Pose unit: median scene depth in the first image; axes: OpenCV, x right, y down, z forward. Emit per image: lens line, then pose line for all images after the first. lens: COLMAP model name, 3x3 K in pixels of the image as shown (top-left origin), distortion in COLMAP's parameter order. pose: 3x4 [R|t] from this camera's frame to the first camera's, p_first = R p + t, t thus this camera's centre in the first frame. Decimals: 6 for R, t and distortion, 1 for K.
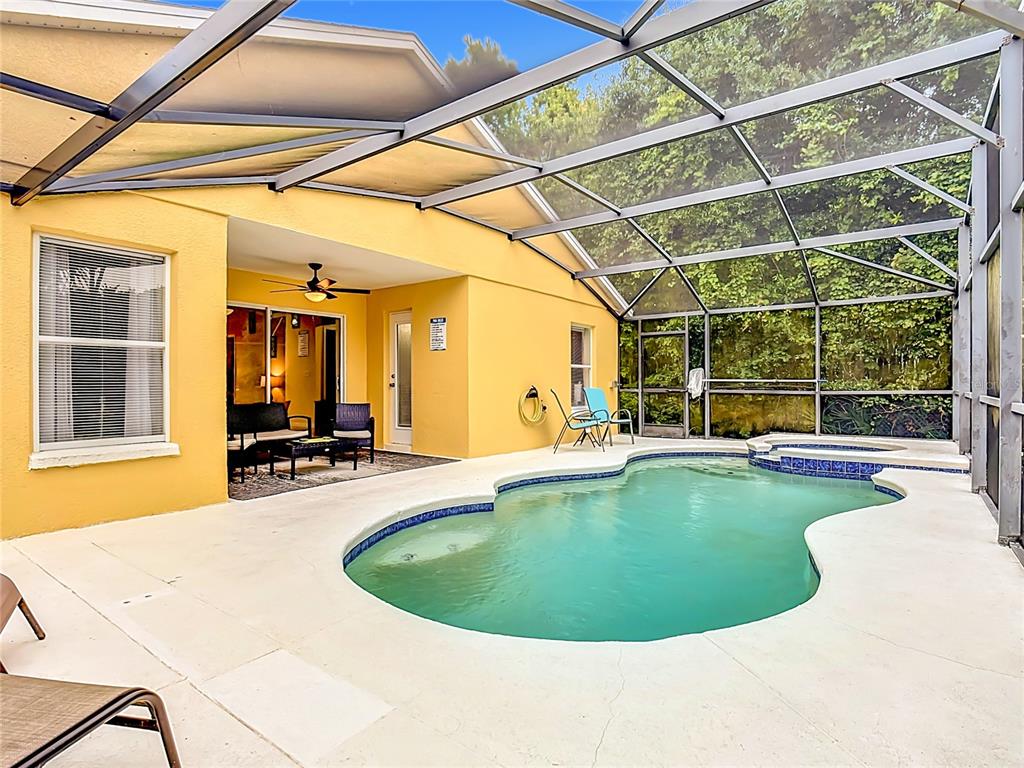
lens RADIAL K [[537.4, 0, 509.2], [0, 537.4, 387.6], [0, 0, 1]] dist [-0.000820, -0.012090]
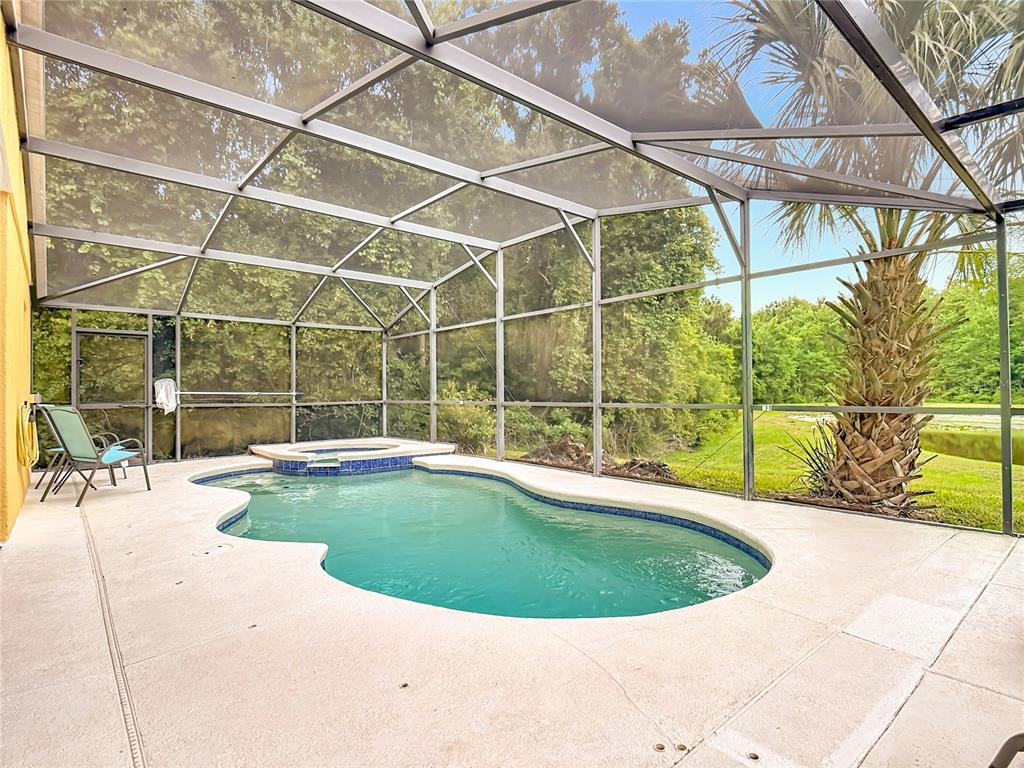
lens RADIAL K [[537.4, 0, 509.2], [0, 537.4, 387.6], [0, 0, 1]] dist [-0.000820, -0.012090]
pose [[0.217161, 0.013781, 0.976039, -0.367178], [0.015275, 0.999730, -0.017514, 0.000928], [-0.976016, 0.018712, 0.216892, 0.315270]]
